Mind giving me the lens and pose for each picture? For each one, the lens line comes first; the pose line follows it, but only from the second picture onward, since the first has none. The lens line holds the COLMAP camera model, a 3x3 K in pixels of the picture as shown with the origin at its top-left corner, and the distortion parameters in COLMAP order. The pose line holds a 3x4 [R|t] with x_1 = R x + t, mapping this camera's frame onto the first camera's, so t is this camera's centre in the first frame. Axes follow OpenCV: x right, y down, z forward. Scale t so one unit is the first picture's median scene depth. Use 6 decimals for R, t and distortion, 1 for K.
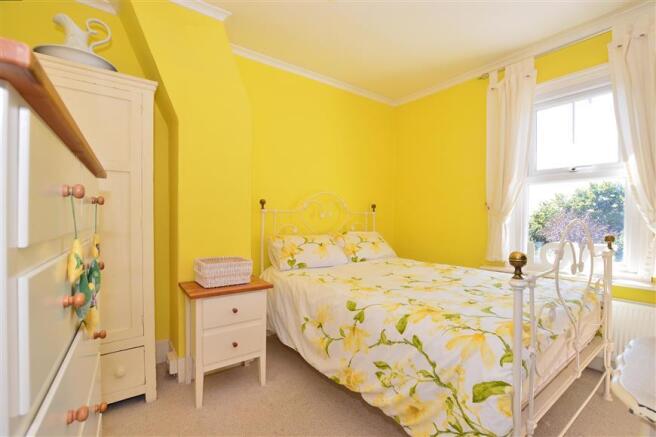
lens RADIAL K [[292.4, 0, 332.8], [0, 292.4, 222.7], [0, 0, 1]] dist [-0.026288, 0.000217]
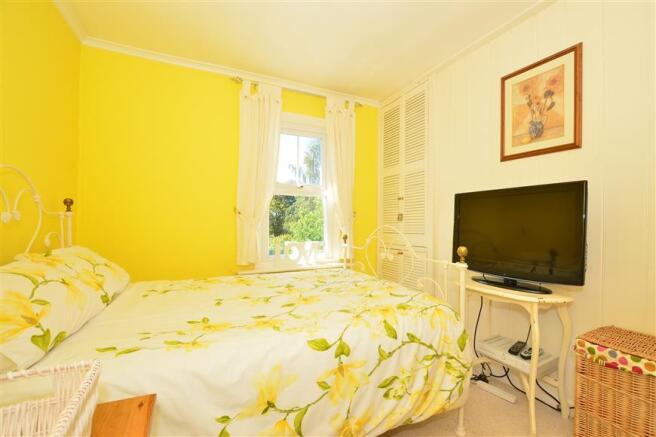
lens RADIAL K [[292.4, 0, 332.8], [0, 292.4, 222.7], [0, 0, 1]] dist [-0.026288, 0.000217]
pose [[0.184239, -0.000926, 0.982881, -0.714292], [0.006490, 0.999979, -0.000275, -0.027000], [-0.982860, 0.006430, 0.184241, 0.900466]]
